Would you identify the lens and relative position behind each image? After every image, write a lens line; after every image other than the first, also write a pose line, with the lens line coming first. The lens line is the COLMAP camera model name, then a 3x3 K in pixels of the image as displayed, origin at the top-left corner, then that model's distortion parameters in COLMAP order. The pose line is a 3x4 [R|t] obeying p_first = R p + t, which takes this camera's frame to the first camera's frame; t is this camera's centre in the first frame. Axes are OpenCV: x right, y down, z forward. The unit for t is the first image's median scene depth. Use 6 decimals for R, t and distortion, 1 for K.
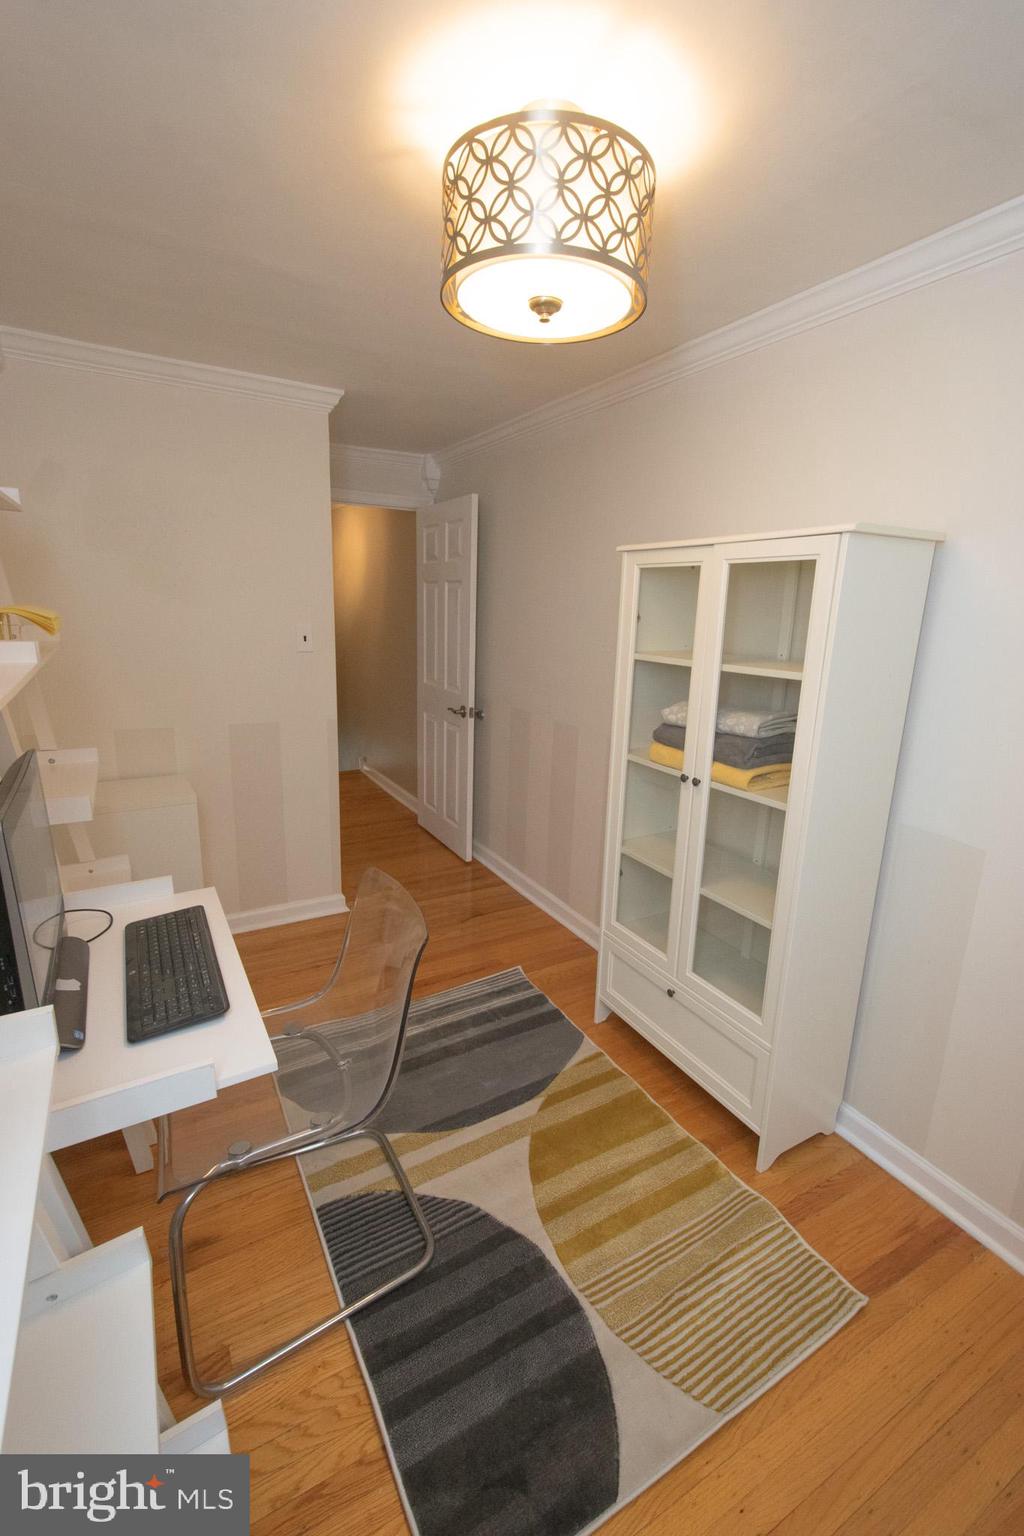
lens RADIAL K [[669.4, 0, 515.3], [0, 669.4, 765.4], [0, 0, 1]] dist [0.020170, -0.007842]
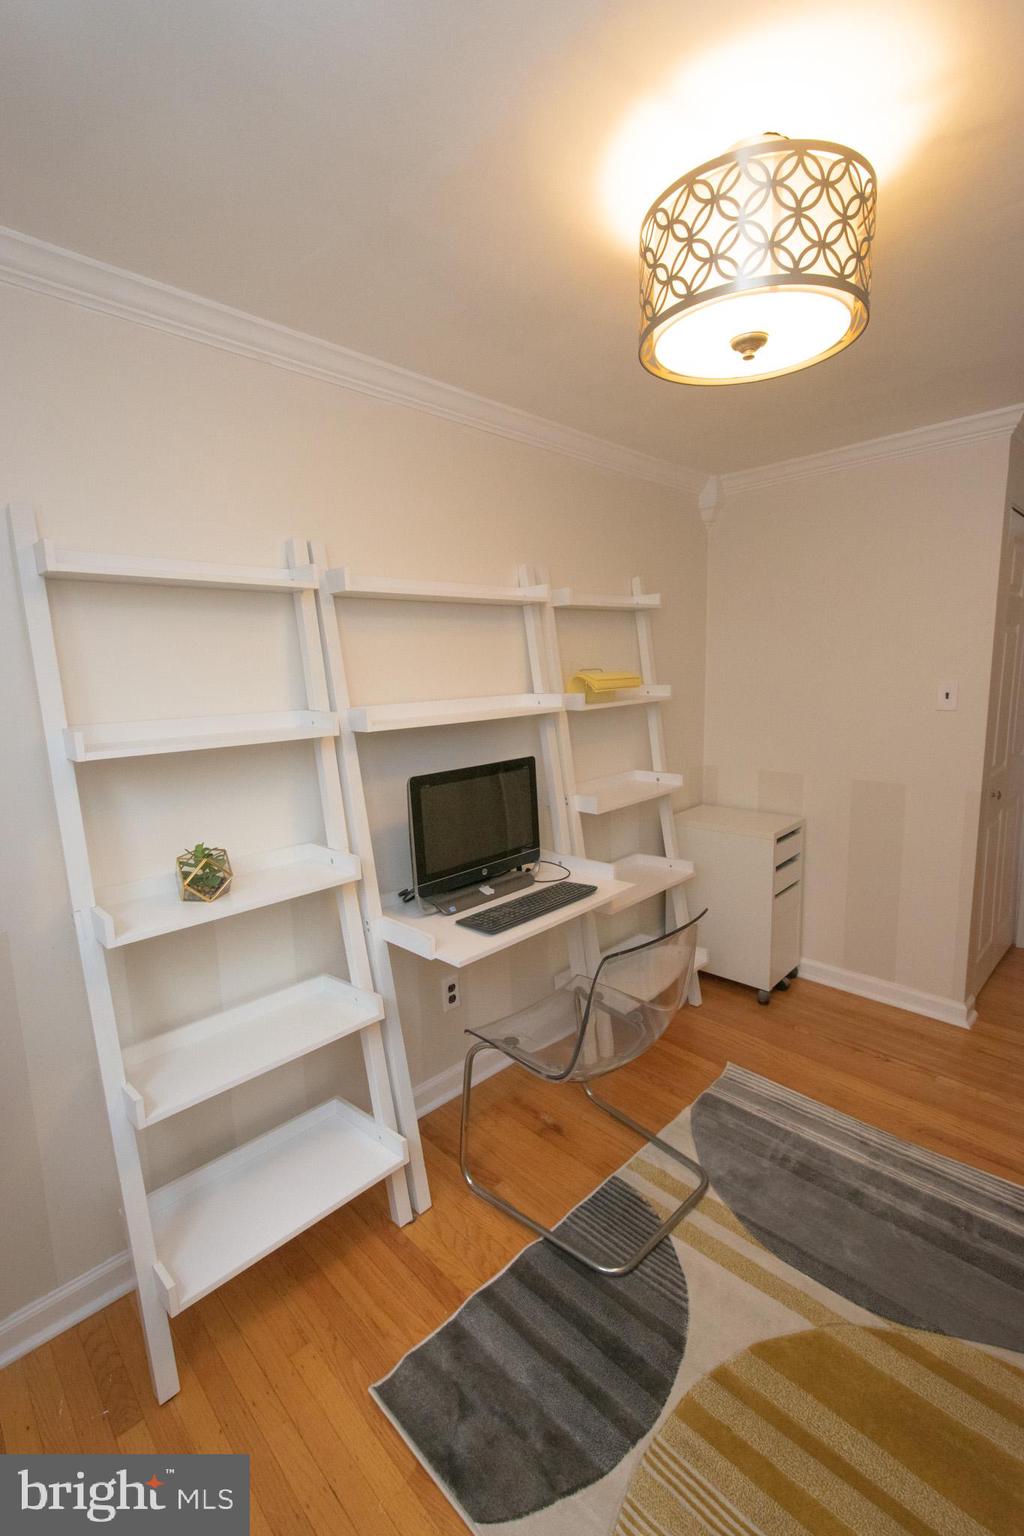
lens RADIAL K [[672.0, 0, 511.6], [0, 672.0, 791.4], [0, 0, 1]] dist [0.014026, -0.006184]
pose [[0.255871, 0.145707, -0.955667, 0.652125], [-0.197714, 0.975567, 0.095805, -0.056813], [0.946276, 0.164435, 0.278428, 0.399630]]
